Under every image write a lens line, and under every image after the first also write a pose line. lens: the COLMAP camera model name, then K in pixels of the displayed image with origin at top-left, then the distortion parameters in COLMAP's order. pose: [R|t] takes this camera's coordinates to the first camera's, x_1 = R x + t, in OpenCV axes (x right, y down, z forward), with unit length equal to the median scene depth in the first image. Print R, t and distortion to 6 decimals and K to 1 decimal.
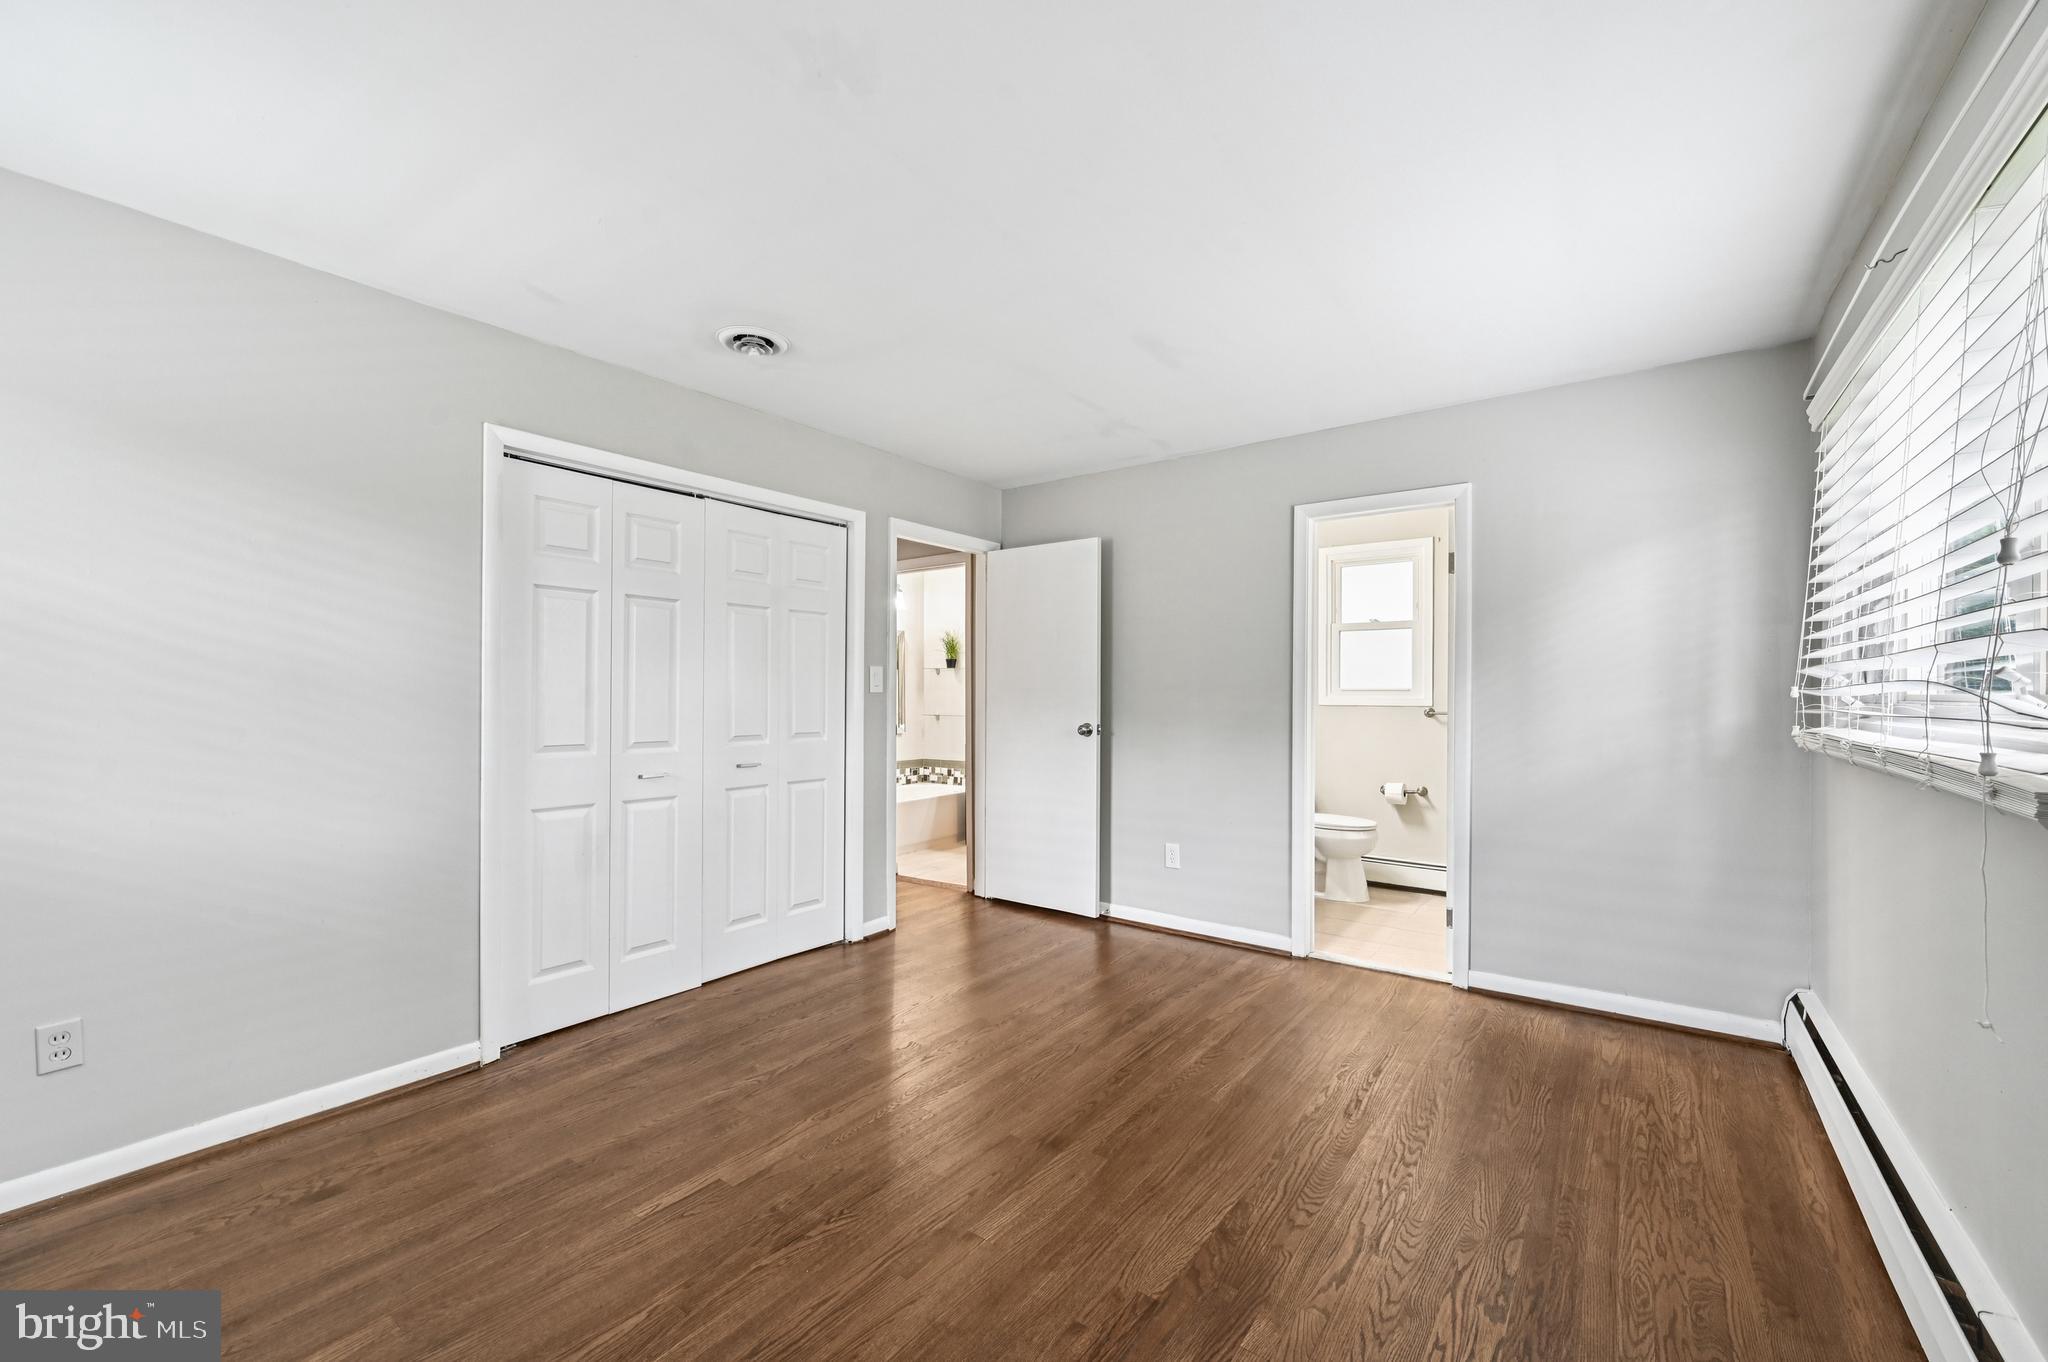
lens RADIAL K [[804.2, 0, 1033.3], [0, 804.2, 688.2], [0, 0, 1]] dist [-0.002505, 0.000007]
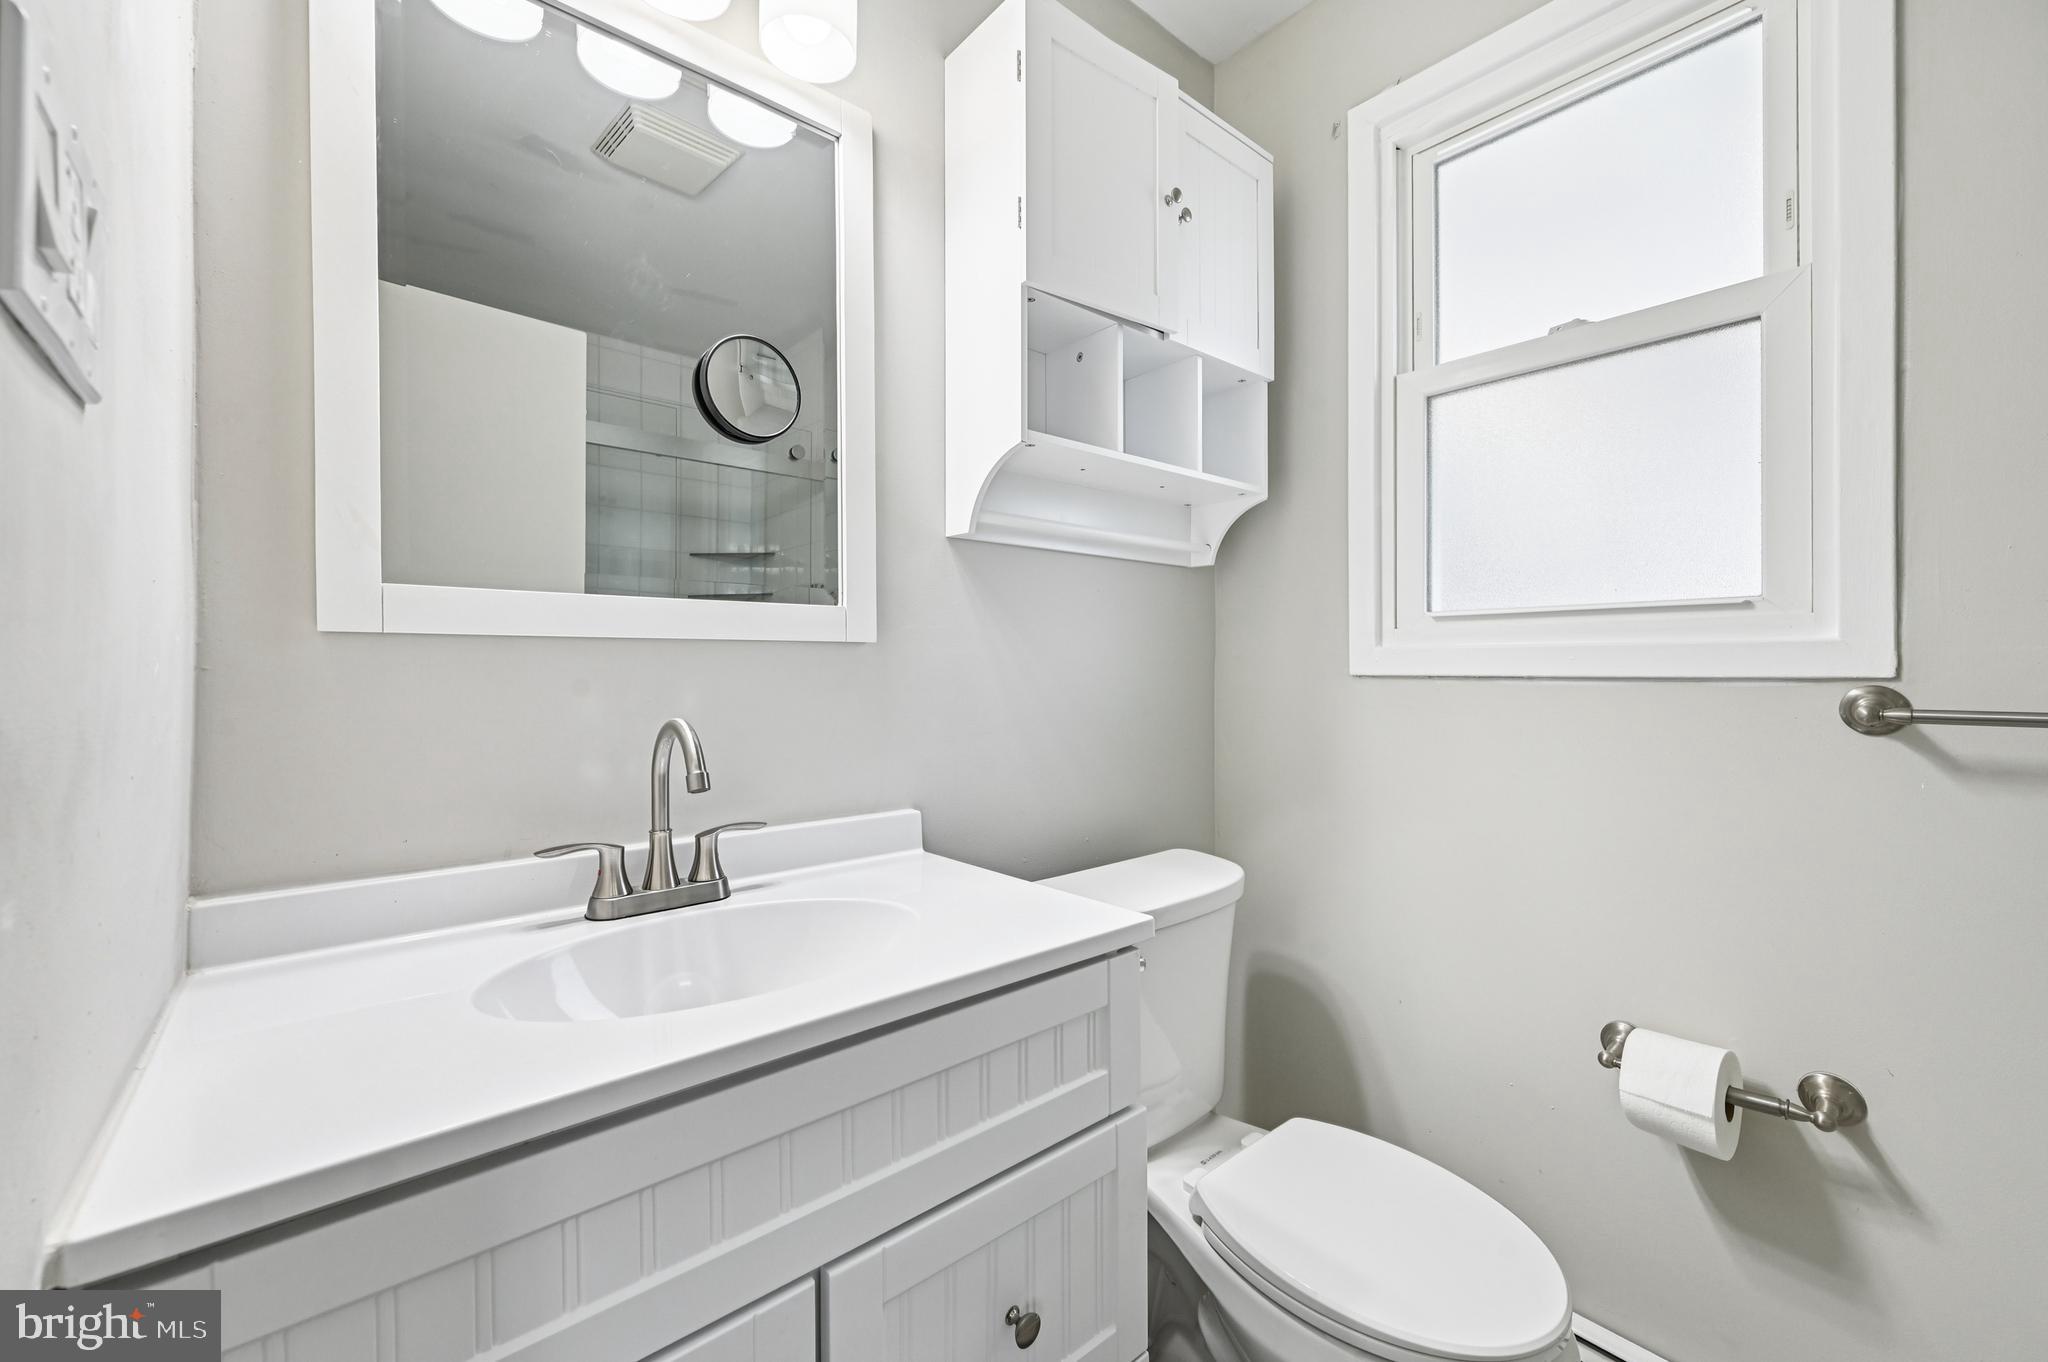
lens RADIAL K [[804.2, 0, 1039.6], [0, 804.2, 664.9], [0, 0, 1]] dist [-0.002505, 0.000007]
pose [[0.975678, -0.008506, -0.219044, 0.330307], [0.010417, 0.999917, 0.007573, 0.015014], [0.218962, -0.009671, 0.975686, 0.751720]]
